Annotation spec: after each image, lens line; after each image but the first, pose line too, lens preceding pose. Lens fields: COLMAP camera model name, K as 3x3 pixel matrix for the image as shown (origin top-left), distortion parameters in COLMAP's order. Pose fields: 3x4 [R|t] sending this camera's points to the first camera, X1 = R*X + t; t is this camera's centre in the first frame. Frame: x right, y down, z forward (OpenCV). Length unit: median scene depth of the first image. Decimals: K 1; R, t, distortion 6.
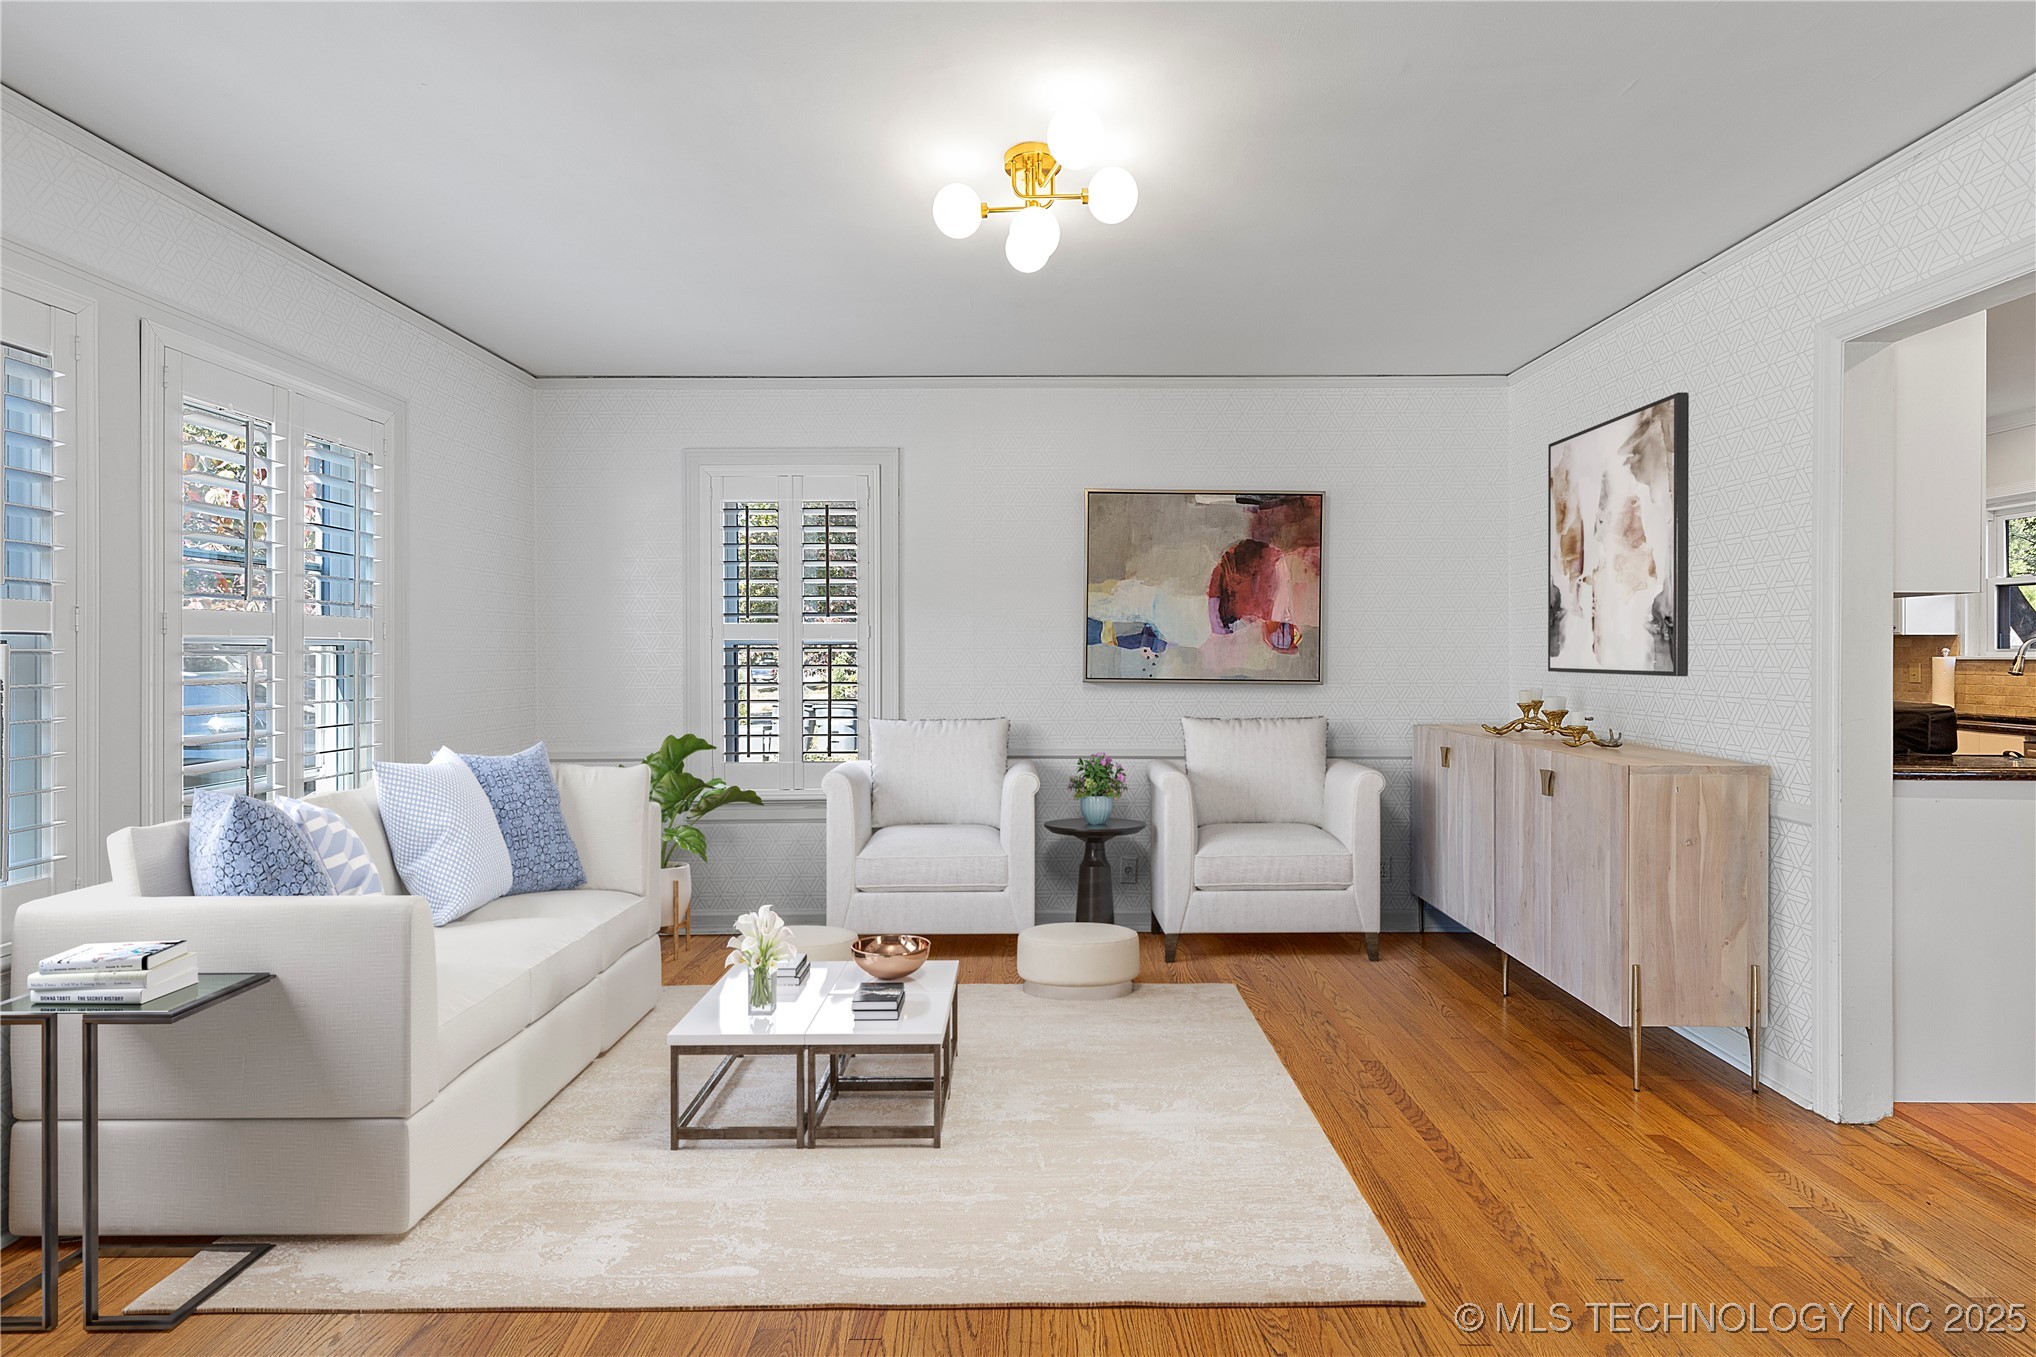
lens RADIAL K [[925.4, 0, 1035.4], [0, 925.4, 653.3], [0, 0, 1]] dist [0.002869, 0.000126]
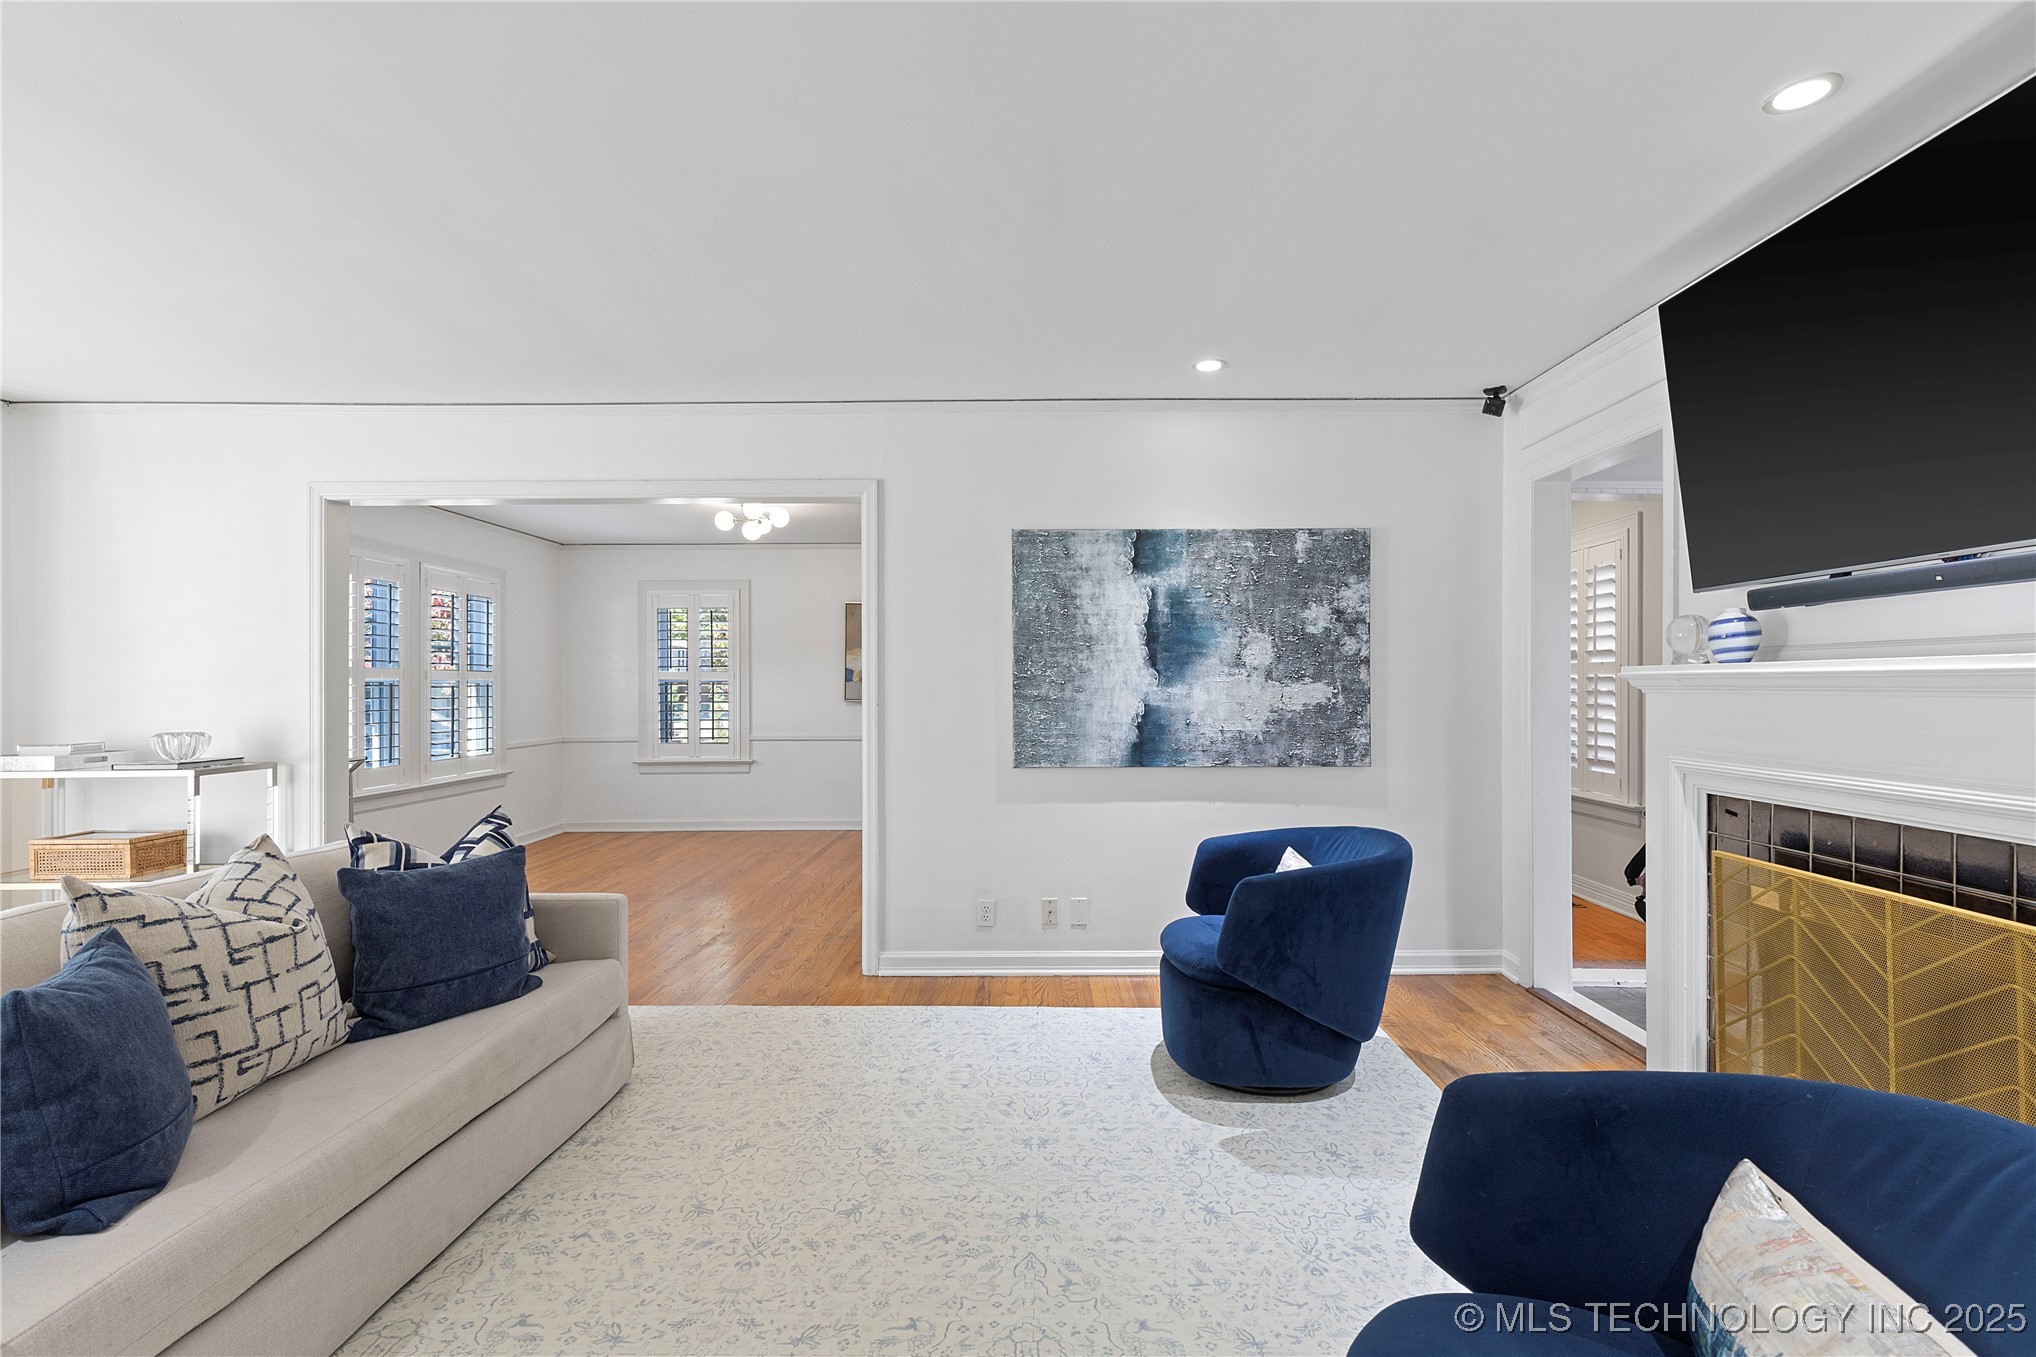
lens RADIAL K [[918.0, 0, 1036.0], [0, 918.0, 686.3], [0, 0, 1]] dist [0.008346, -0.000771]
pose [[0.999979, -0.000825, -0.006362, 0.470526], [0.000809, 0.999996, -0.002666, 0.004225], [0.006365, 0.002661, 0.999976, -0.928871]]
